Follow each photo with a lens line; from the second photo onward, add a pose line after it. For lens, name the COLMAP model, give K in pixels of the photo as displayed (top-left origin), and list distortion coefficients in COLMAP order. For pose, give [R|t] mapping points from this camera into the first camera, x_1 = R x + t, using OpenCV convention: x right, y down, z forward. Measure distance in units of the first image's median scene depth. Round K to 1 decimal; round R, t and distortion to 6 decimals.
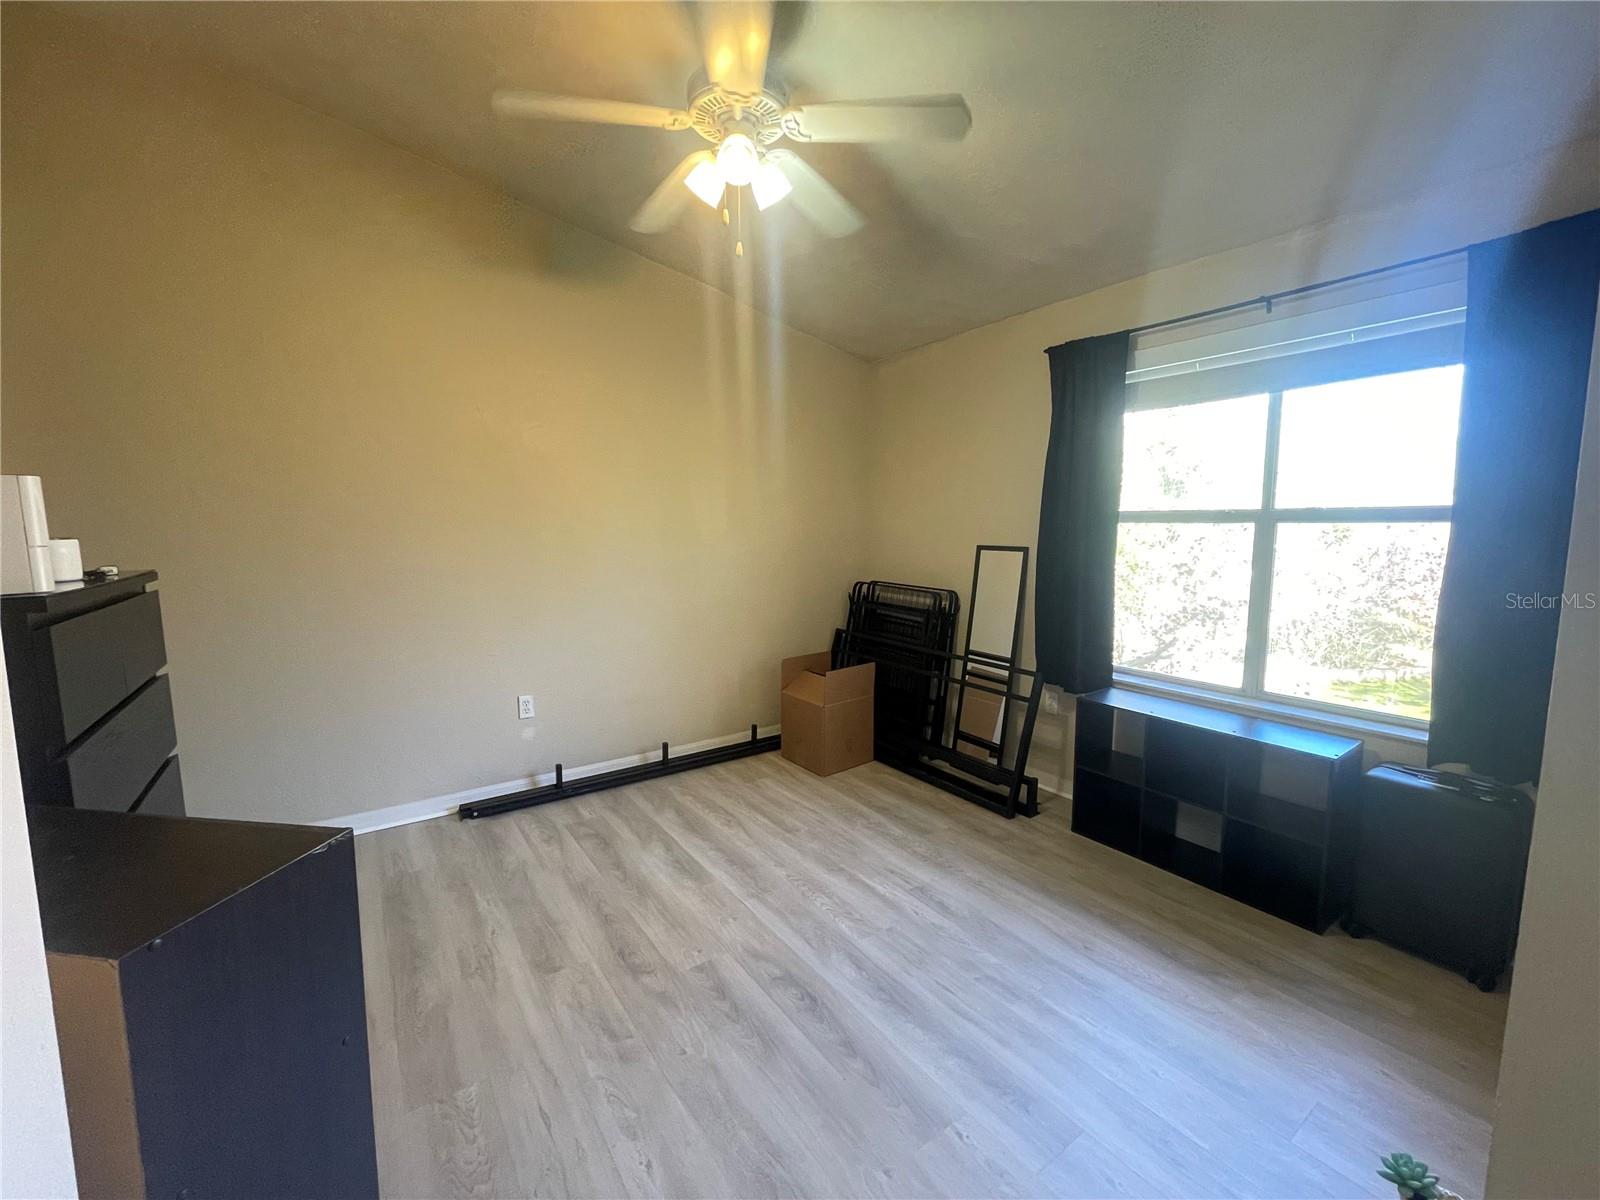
lens RADIAL K [[652.7, 0, 798.0], [0, 652.7, 593.5], [0, 0, 1]] dist [-0.004250, -0.000699]
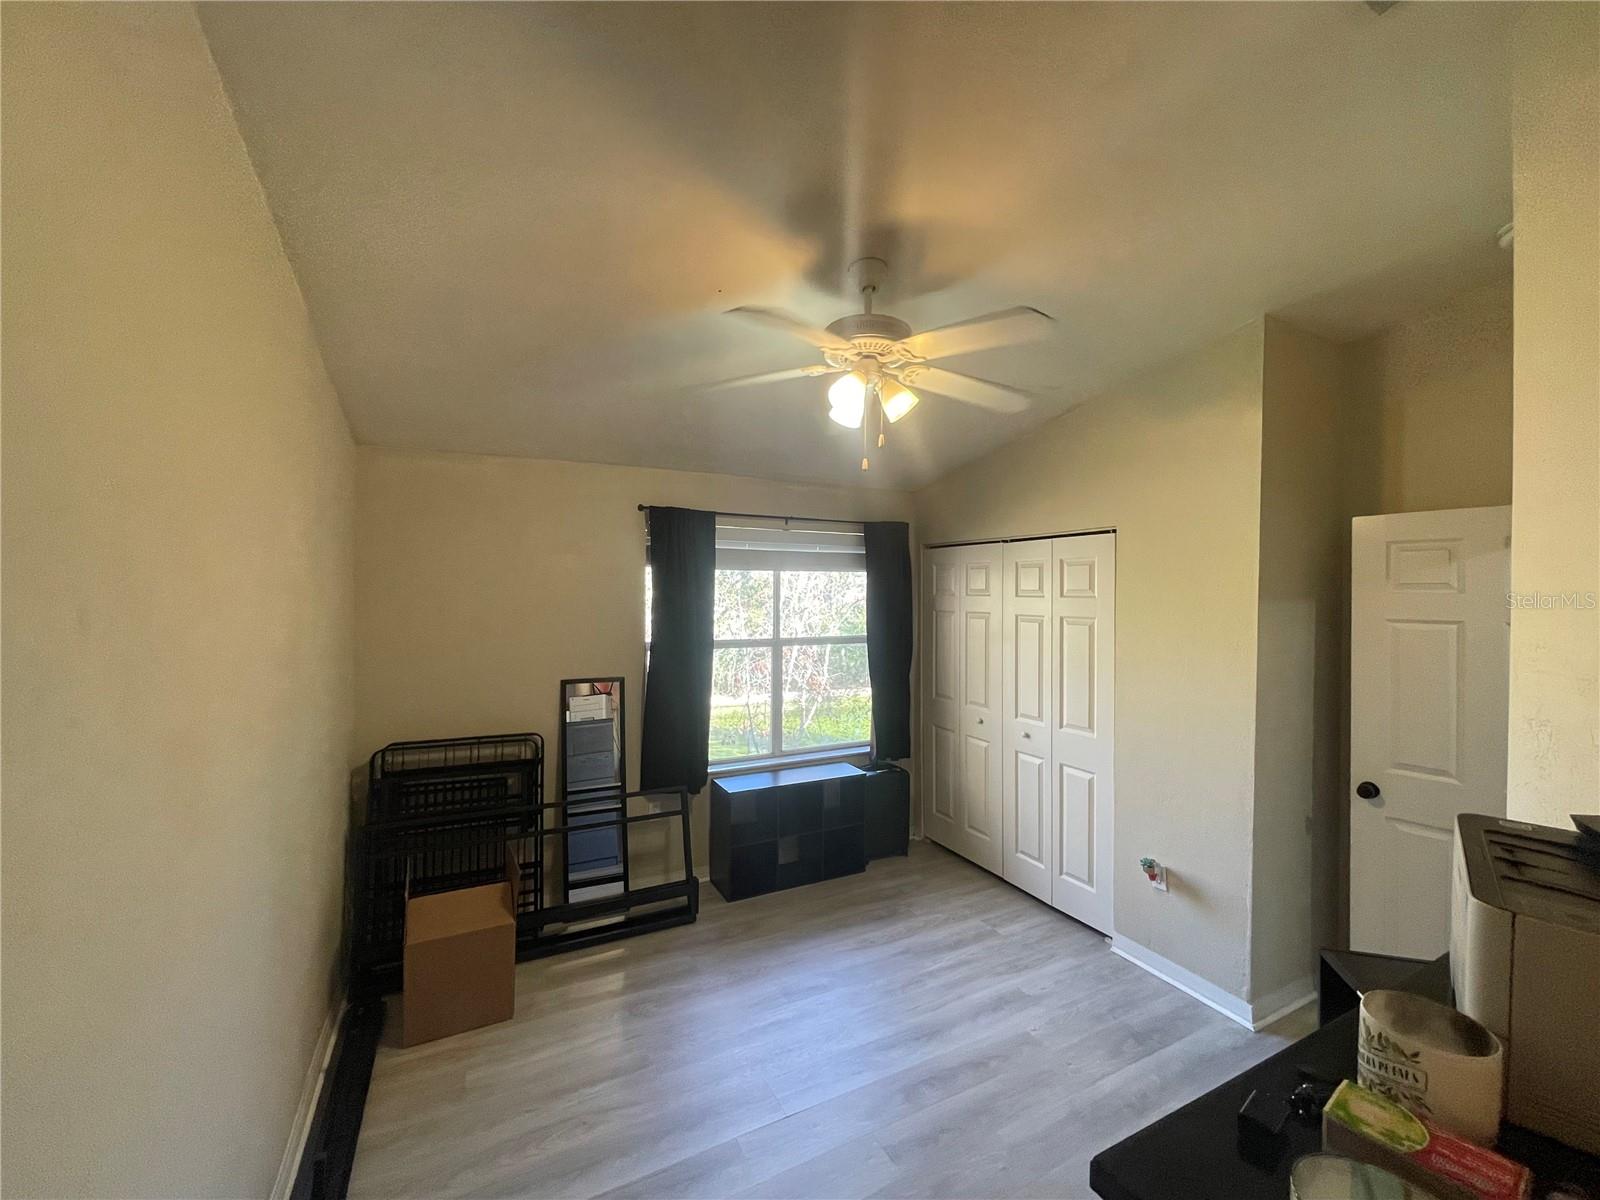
lens RADIAL K [[652.7, 0, 798.6], [0, 652.7, 603.3], [0, 0, 1]] dist [-0.004250, -0.000699]
pose [[0.132949, -0.013412, 0.991032, -0.774473], [0.102893, 0.994692, -0.000342, -0.186147], [-0.985767, 0.102016, 0.133623, 0.635268]]
